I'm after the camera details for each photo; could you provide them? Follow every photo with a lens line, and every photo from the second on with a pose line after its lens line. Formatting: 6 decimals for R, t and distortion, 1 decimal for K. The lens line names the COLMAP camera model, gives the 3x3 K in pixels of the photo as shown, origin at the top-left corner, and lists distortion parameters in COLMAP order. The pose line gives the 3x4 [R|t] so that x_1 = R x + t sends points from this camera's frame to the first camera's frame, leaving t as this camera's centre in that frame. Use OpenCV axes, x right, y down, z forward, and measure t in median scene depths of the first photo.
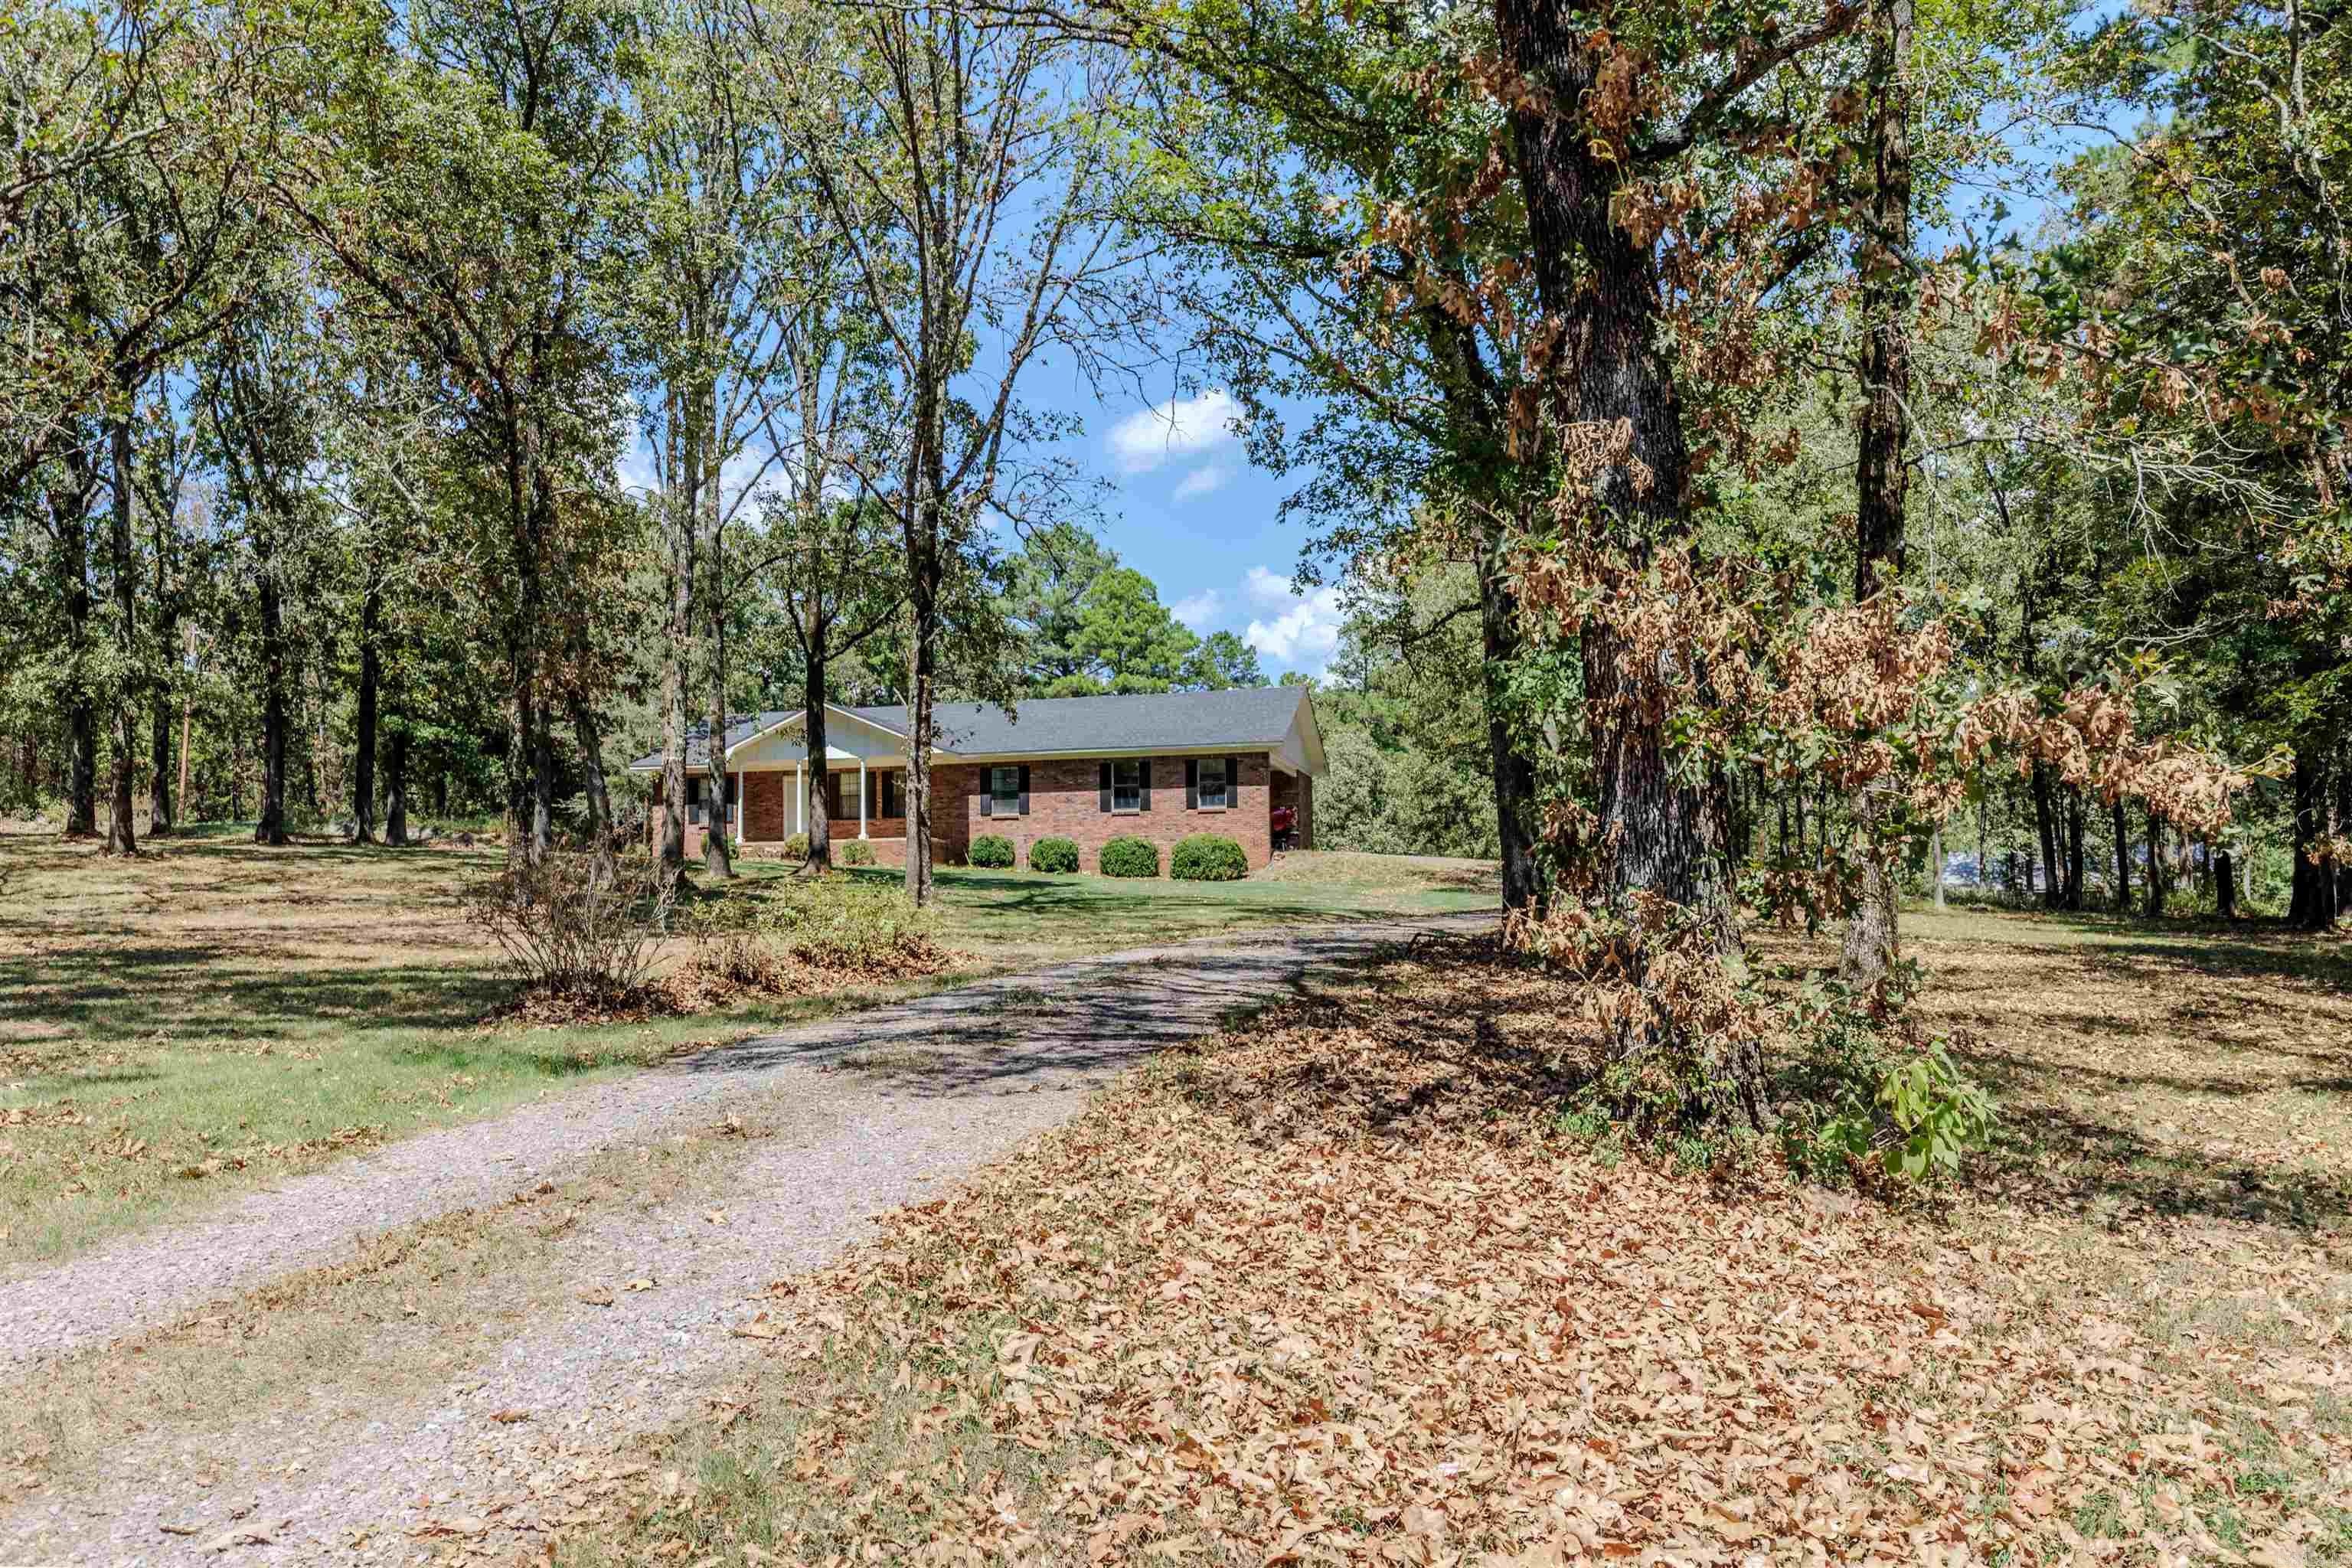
lens RADIAL K [[1899.2, 0, 1159.8], [0, 1899.2, 833.8], [0, 0, 1]] dist [-0.041869, -0.006266]
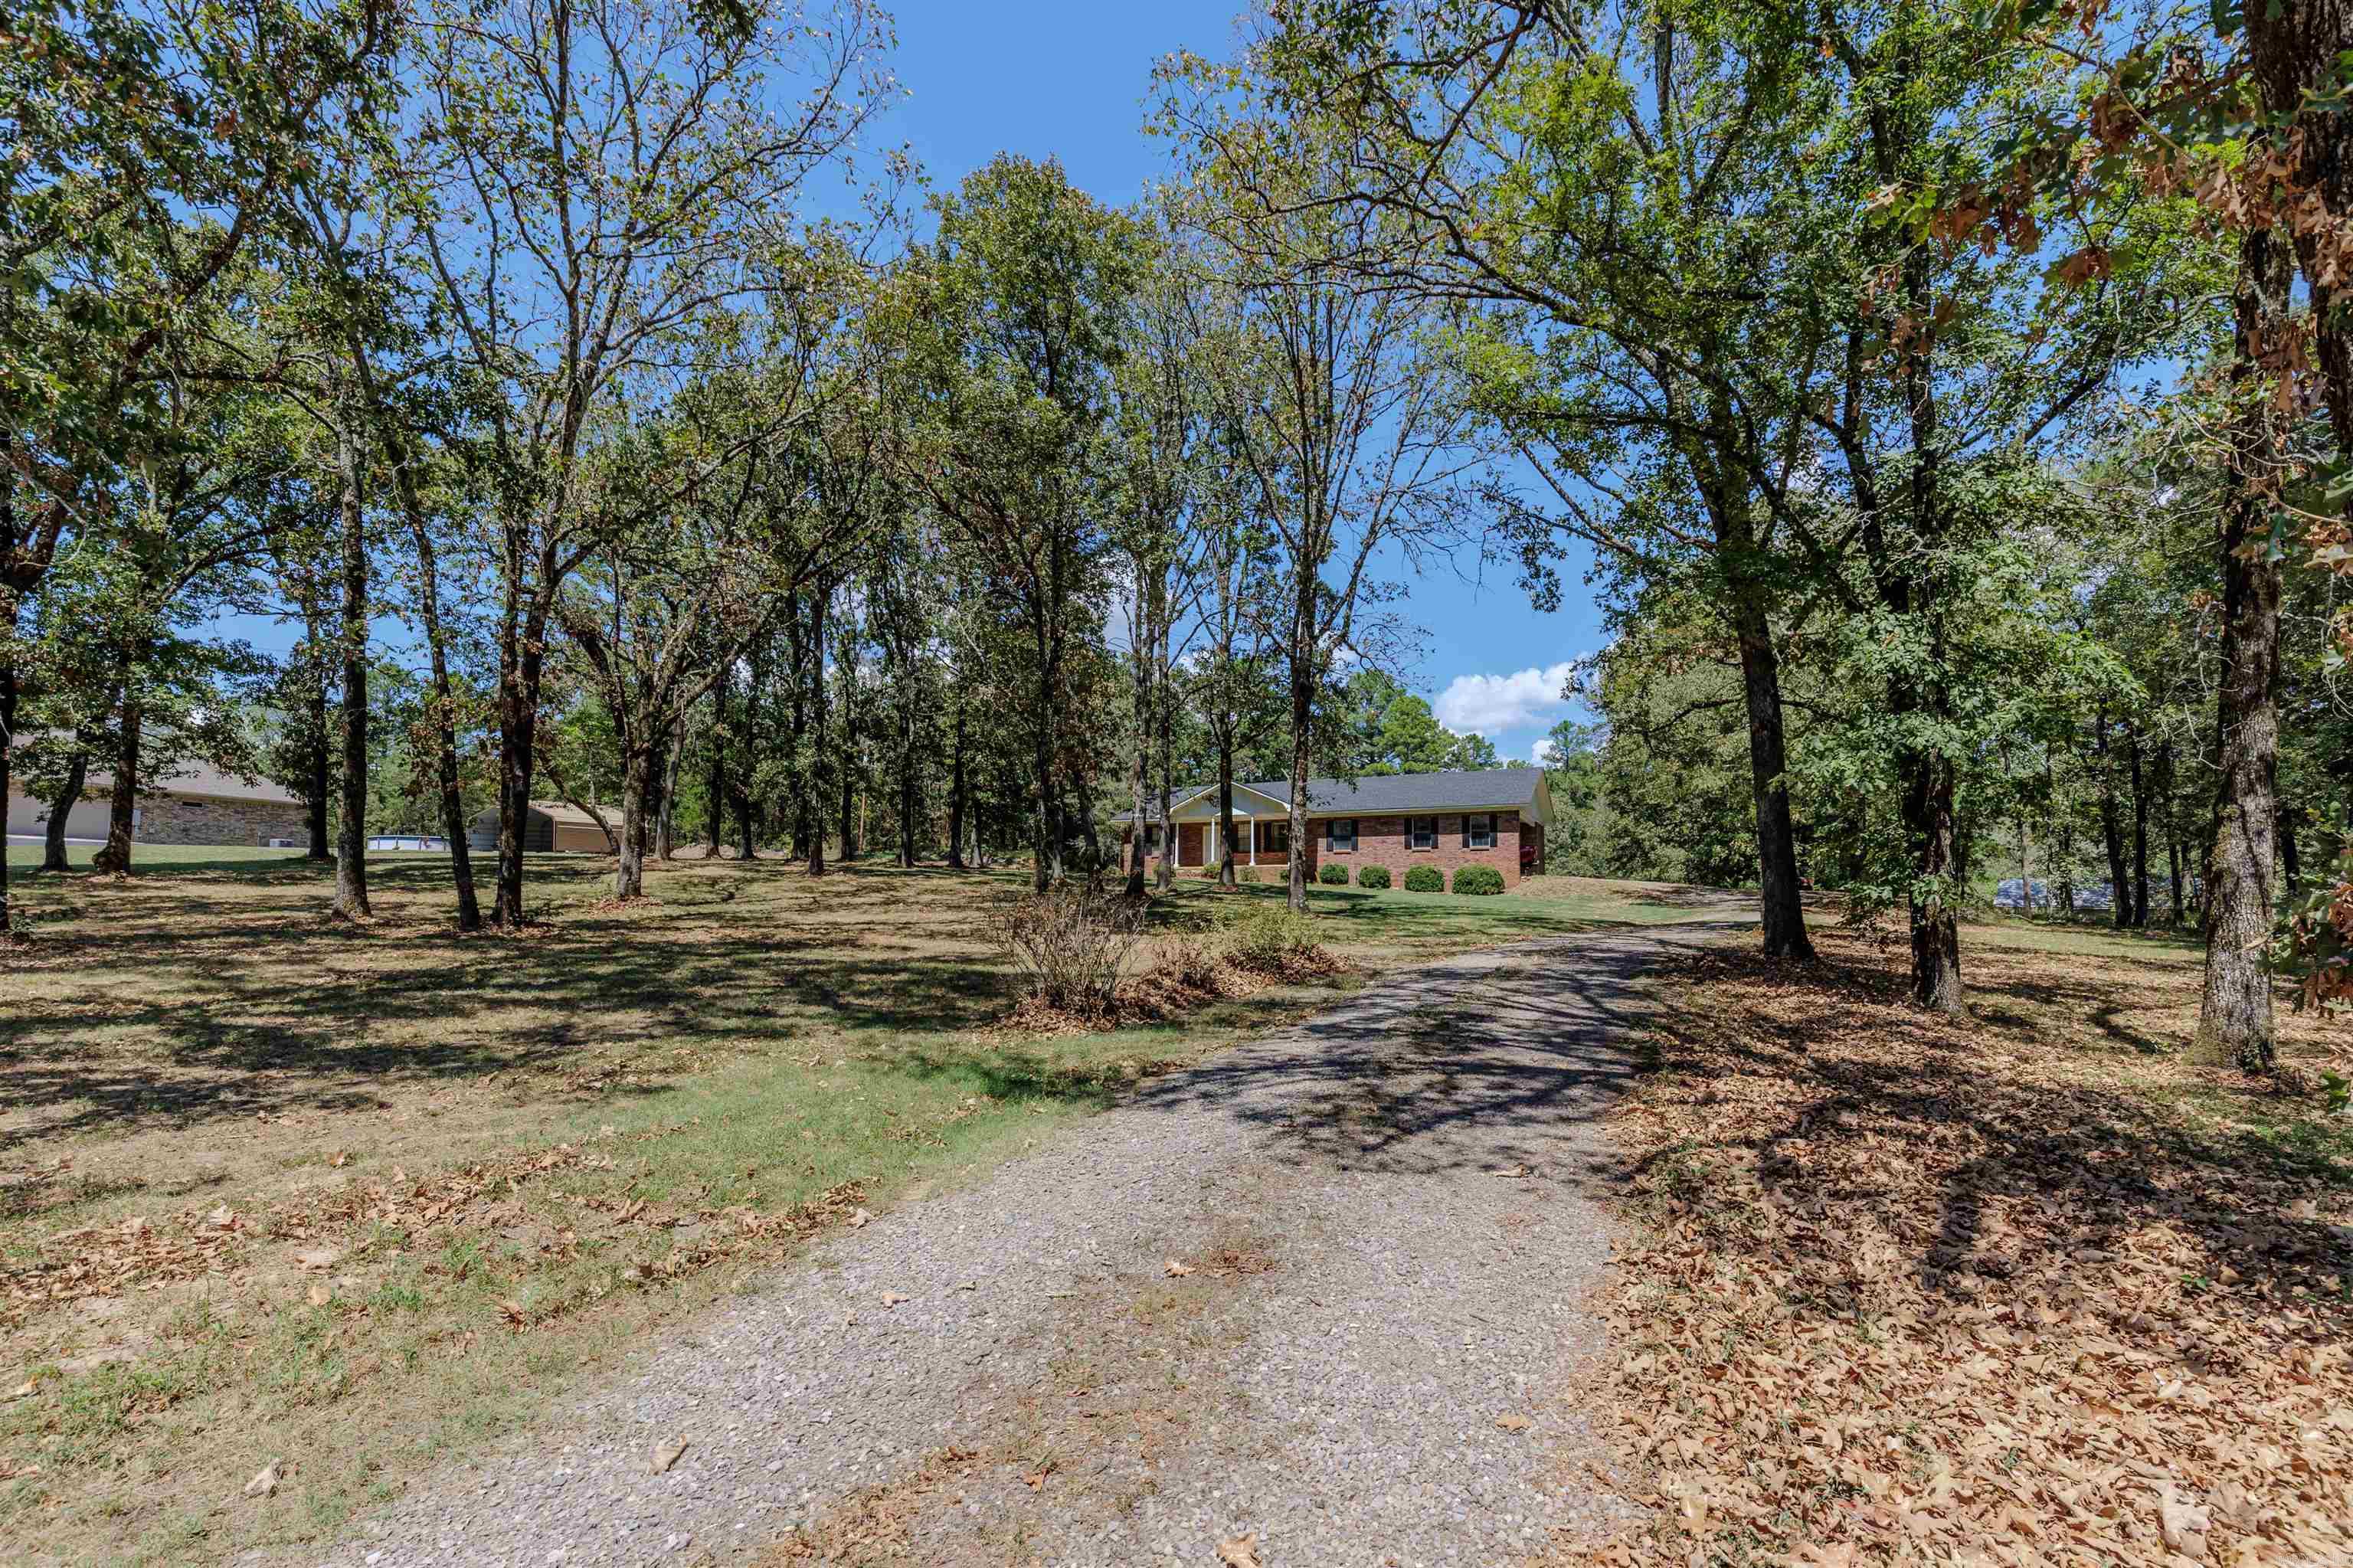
lens RADIAL K [[1066.2, 0, 1165.0], [0, 1066.2, 784.3], [0, 0, 1]] dist [0.003630, 0.000065]
pose [[0.975484, -0.007370, -0.219949, -0.034901], [-0.007325, 0.997798, -0.065918, -0.006433], [0.219950, 0.065913, 0.973282, 0.123199]]
